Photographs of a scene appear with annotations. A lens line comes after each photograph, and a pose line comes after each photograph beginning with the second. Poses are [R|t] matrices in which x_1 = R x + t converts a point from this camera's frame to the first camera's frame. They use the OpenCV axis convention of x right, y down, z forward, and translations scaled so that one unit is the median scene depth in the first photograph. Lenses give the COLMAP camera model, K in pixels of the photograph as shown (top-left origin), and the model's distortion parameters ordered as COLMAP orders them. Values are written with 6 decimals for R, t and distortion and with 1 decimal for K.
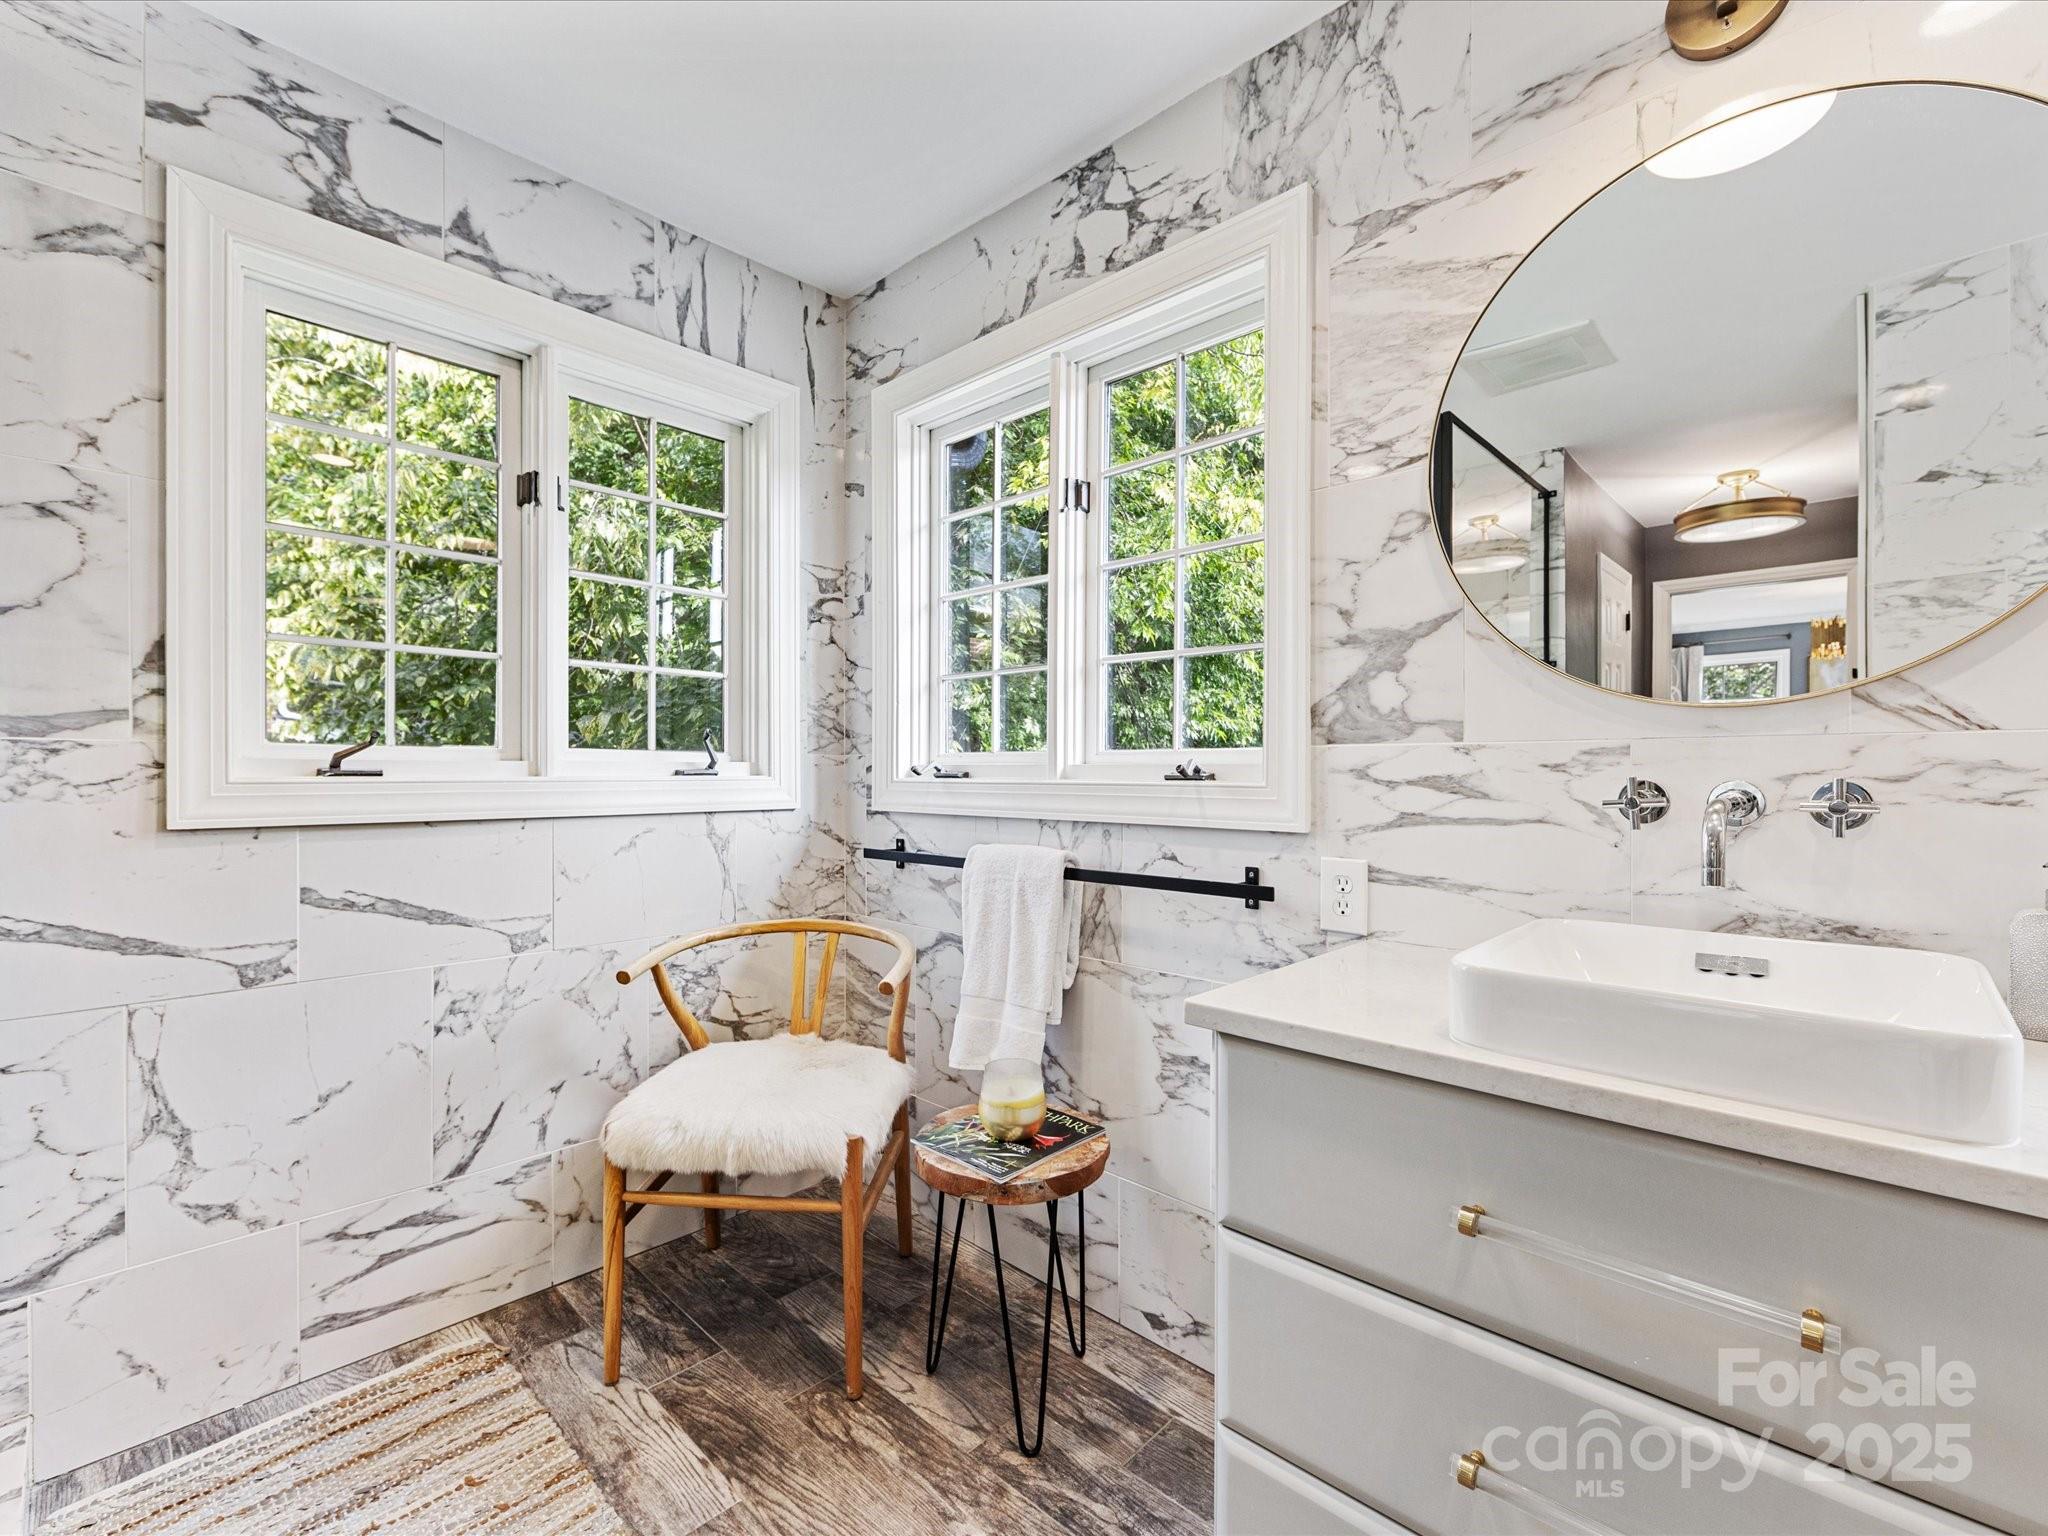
lens RADIAL K [[907.3, 0, 1028.2], [0, 907.3, 772.8], [0, 0, 1]] dist [-0.001818, -0.001213]
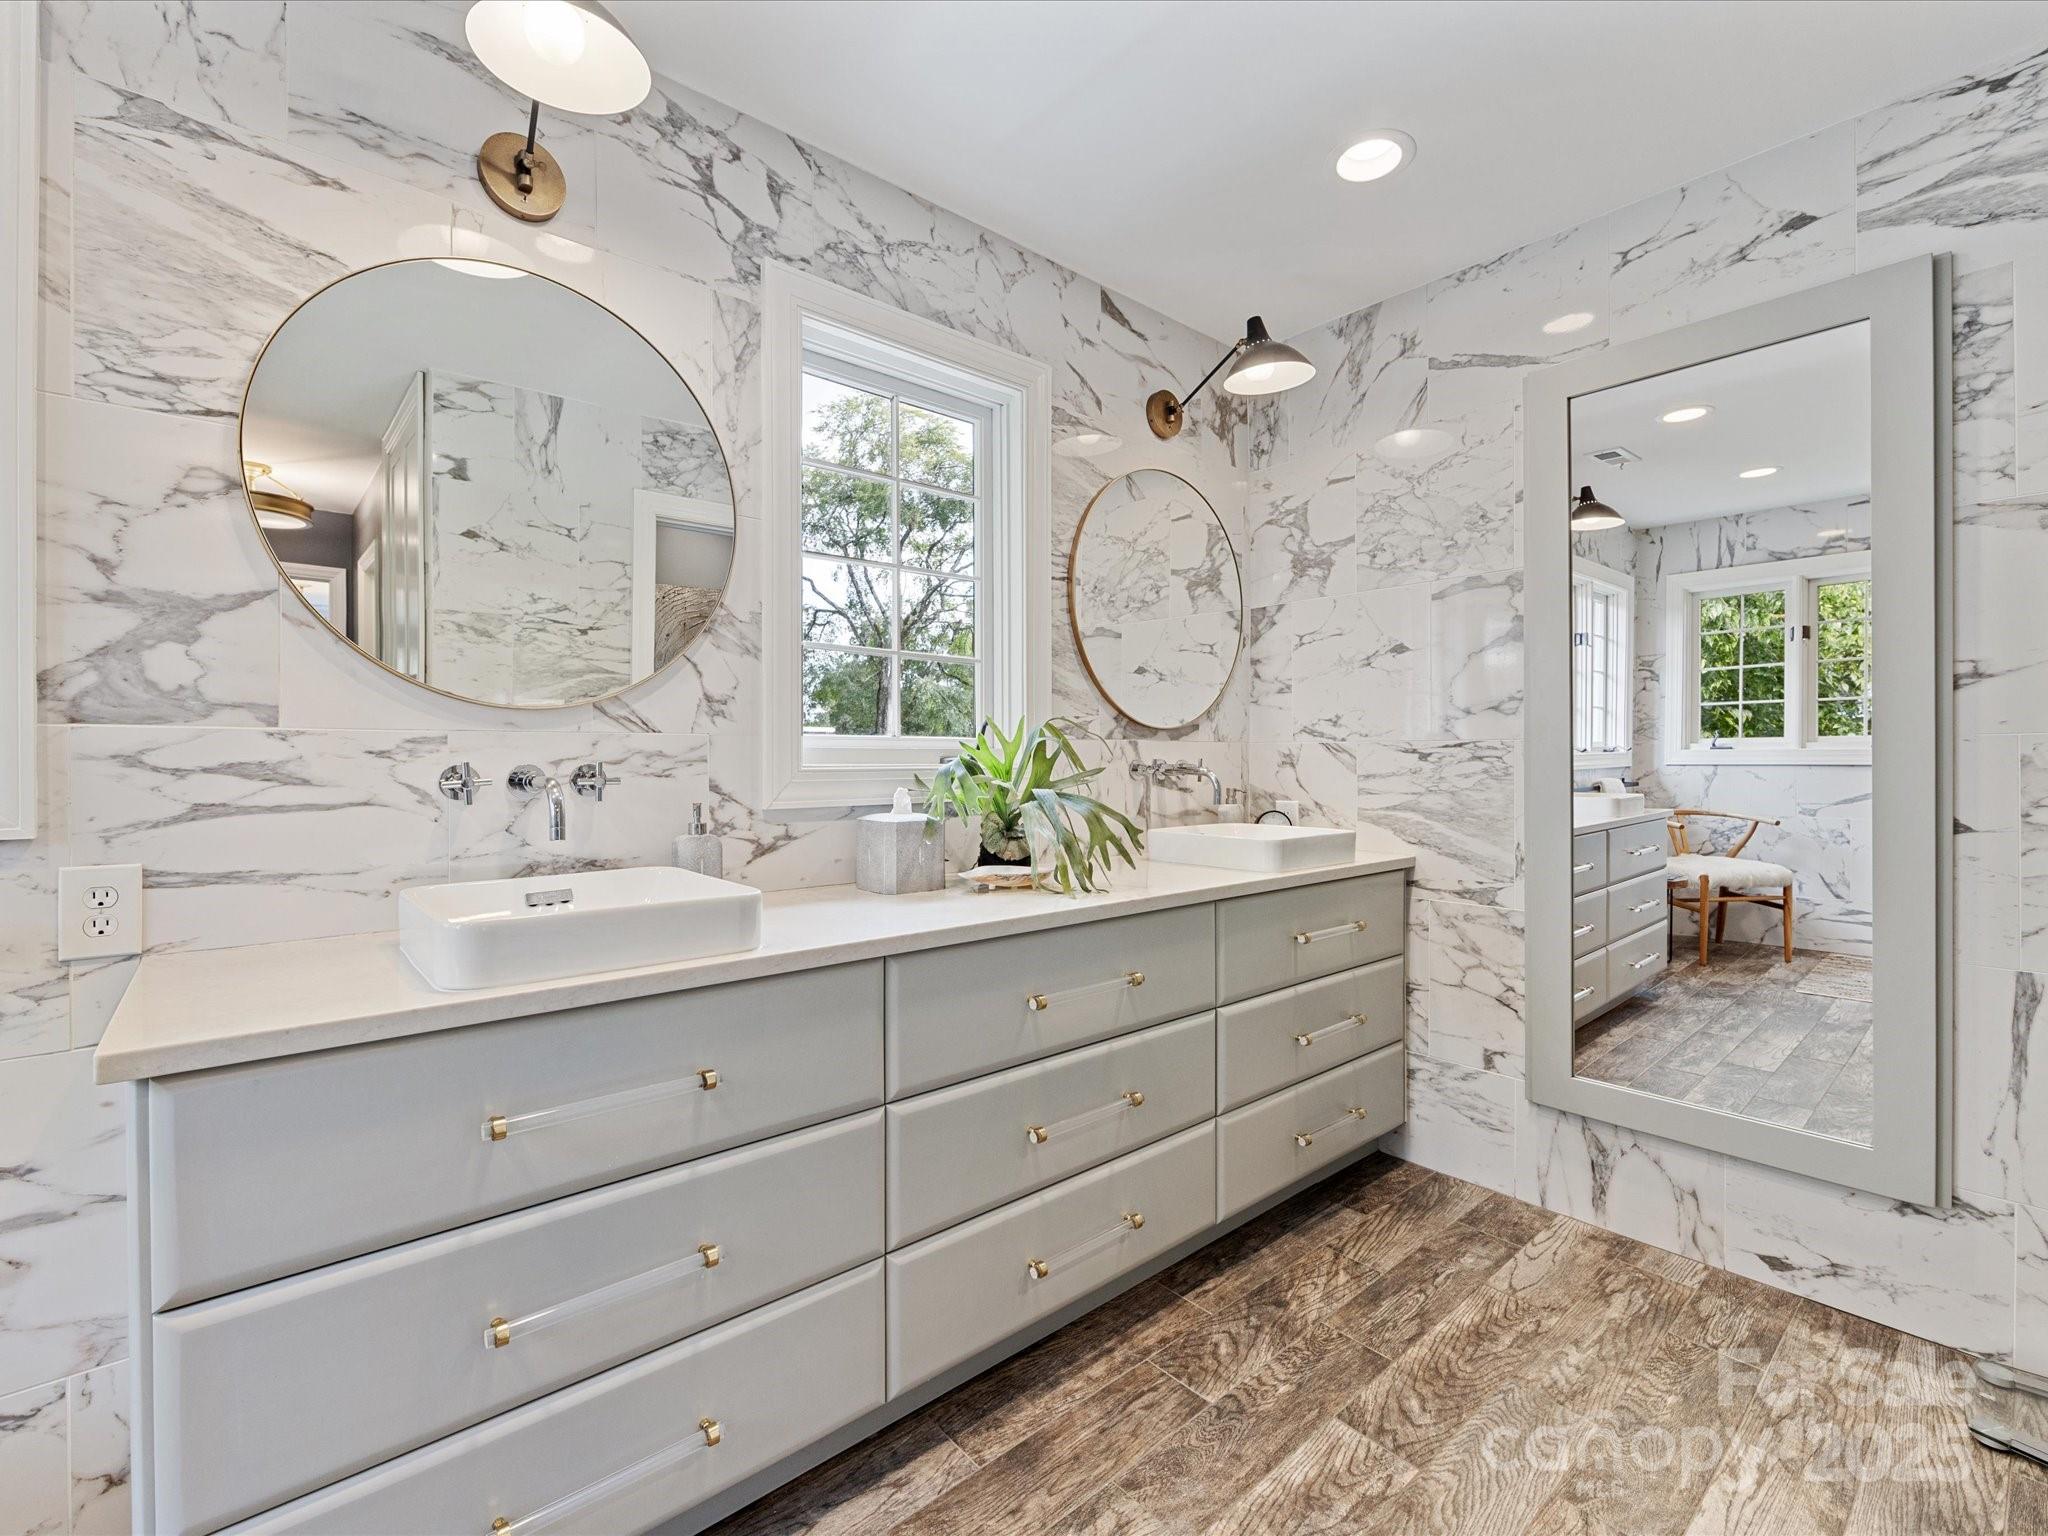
lens RADIAL K [[907.3, 0, 1019.5], [0, 907.3, 762.2], [0, 0, 1]] dist [-0.001818, -0.001213]
pose [[0.098542, -0.005353, 0.995119, -0.384662], [0.002513, 0.999984, 0.005130, 0.000335], [-0.995130, 0.001995, 0.098553, 0.109019]]
